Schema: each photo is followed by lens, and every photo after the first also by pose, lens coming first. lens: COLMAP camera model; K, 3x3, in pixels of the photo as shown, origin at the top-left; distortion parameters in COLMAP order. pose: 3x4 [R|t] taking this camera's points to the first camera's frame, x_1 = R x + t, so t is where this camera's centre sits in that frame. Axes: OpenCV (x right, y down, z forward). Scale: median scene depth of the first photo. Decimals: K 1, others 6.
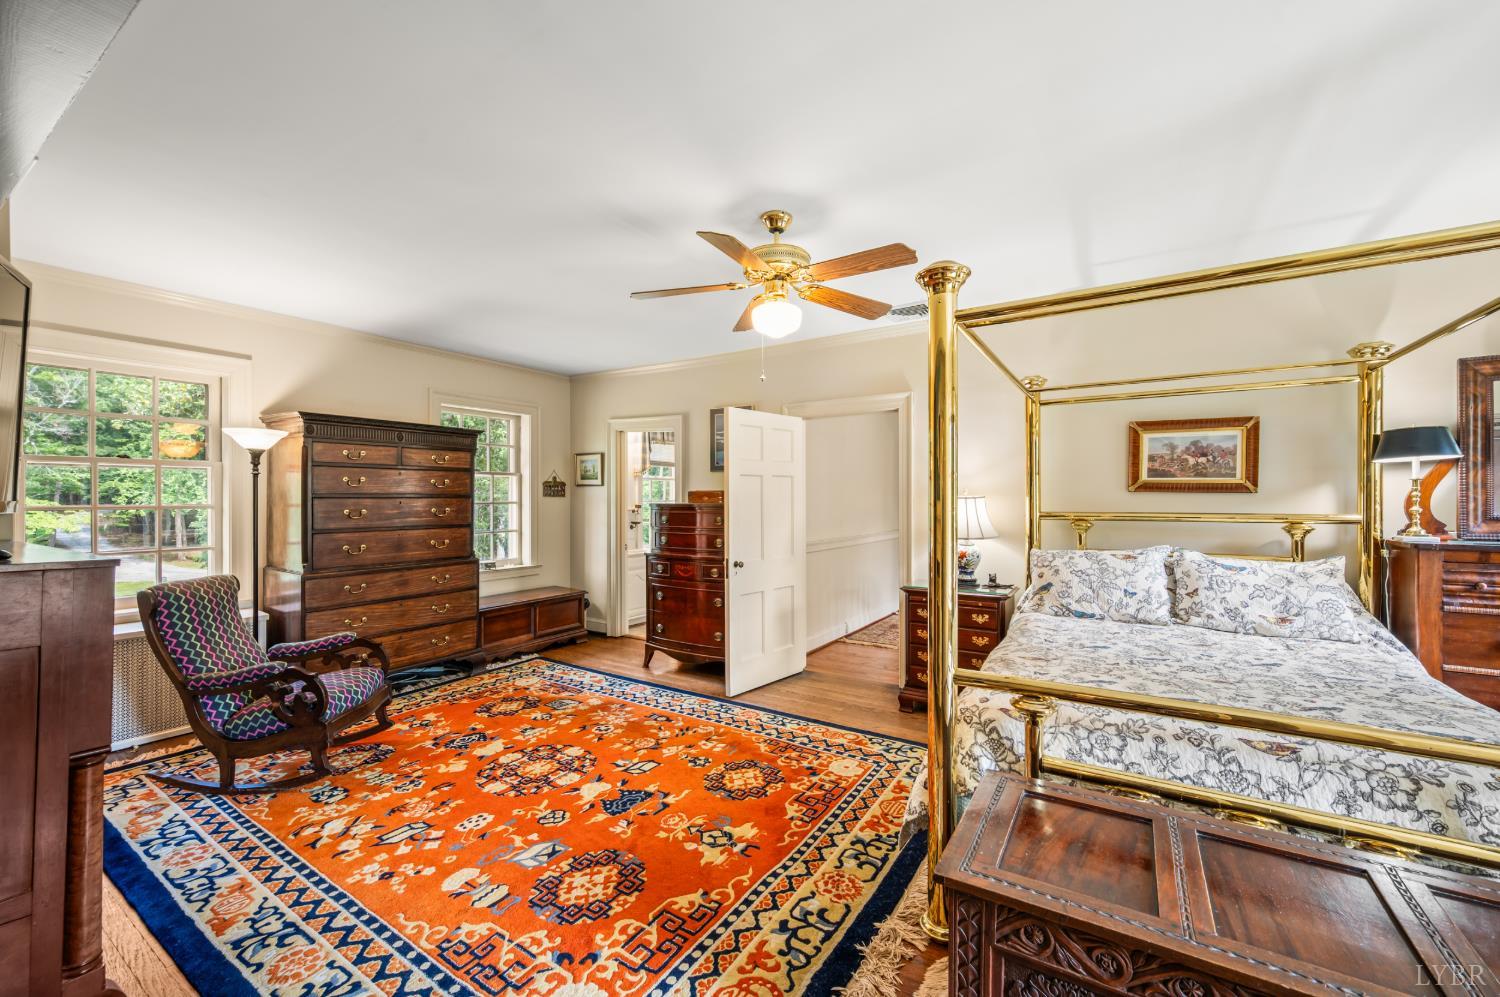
lens RADIAL K [[601.2, 0, 753.5], [0, 601.2, 495.6], [0, 0, 1]] dist [-0.001014, -0.000298]
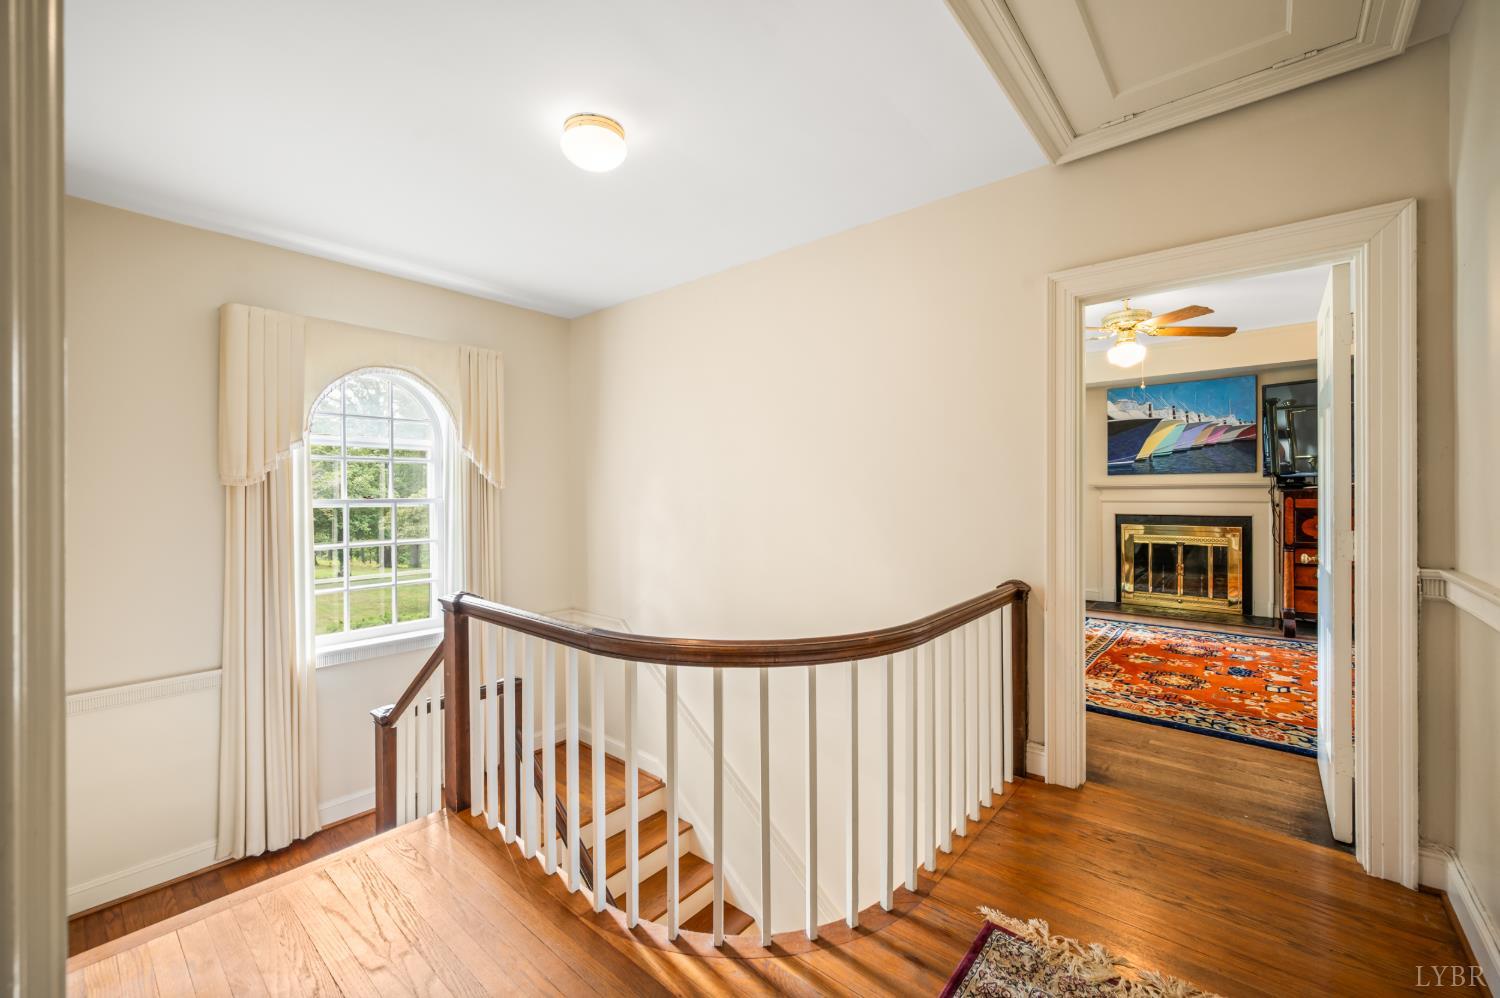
lens RADIAL K [[601.2, 0, 753.5], [0, 601.2, 496.1], [0, 0, 1]] dist [-0.001014, -0.000298]
pose [[-0.991669, 0.006402, 0.128654, 0.785560], [0.006659, 0.999977, 0.001565, 0.065681], [-0.128641, 0.002409, -0.991688, 2.623952]]
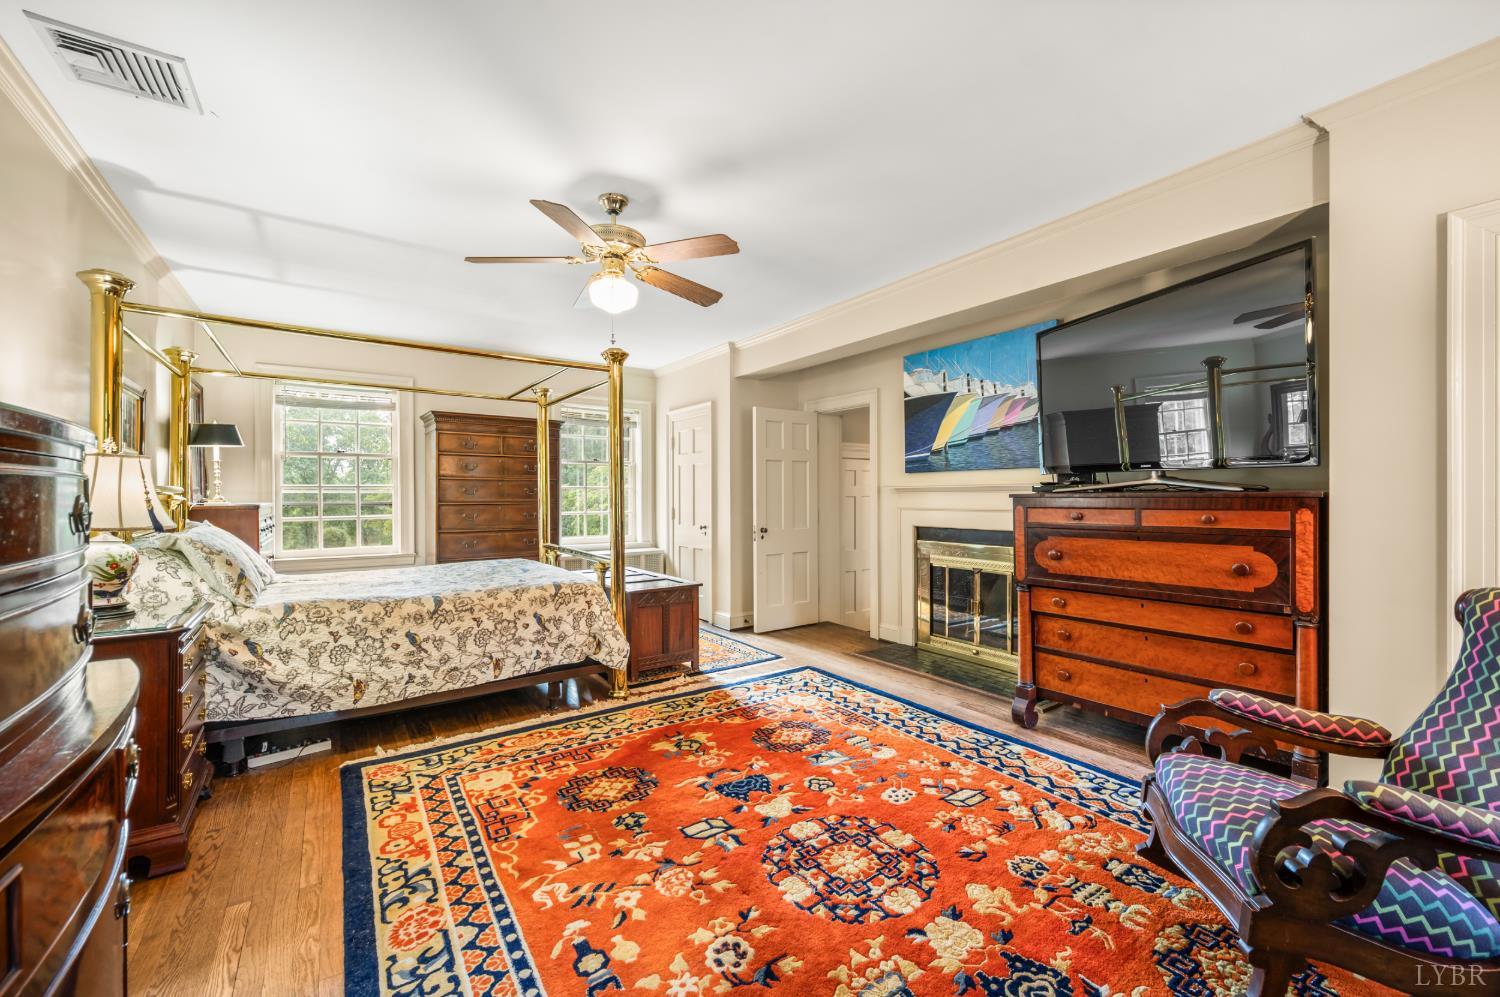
lens RADIAL K [[601.2, 0, 753.5], [0, 601.2, 495.6], [0, 0, 1]] dist [-0.001014, -0.000298]
pose [[-0.925410, 0.004992, 0.378935, -0.578004], [0.005066, 0.999987, -0.000803, 0.061281], [-0.378934, 0.001177, -0.925423, 1.855725]]
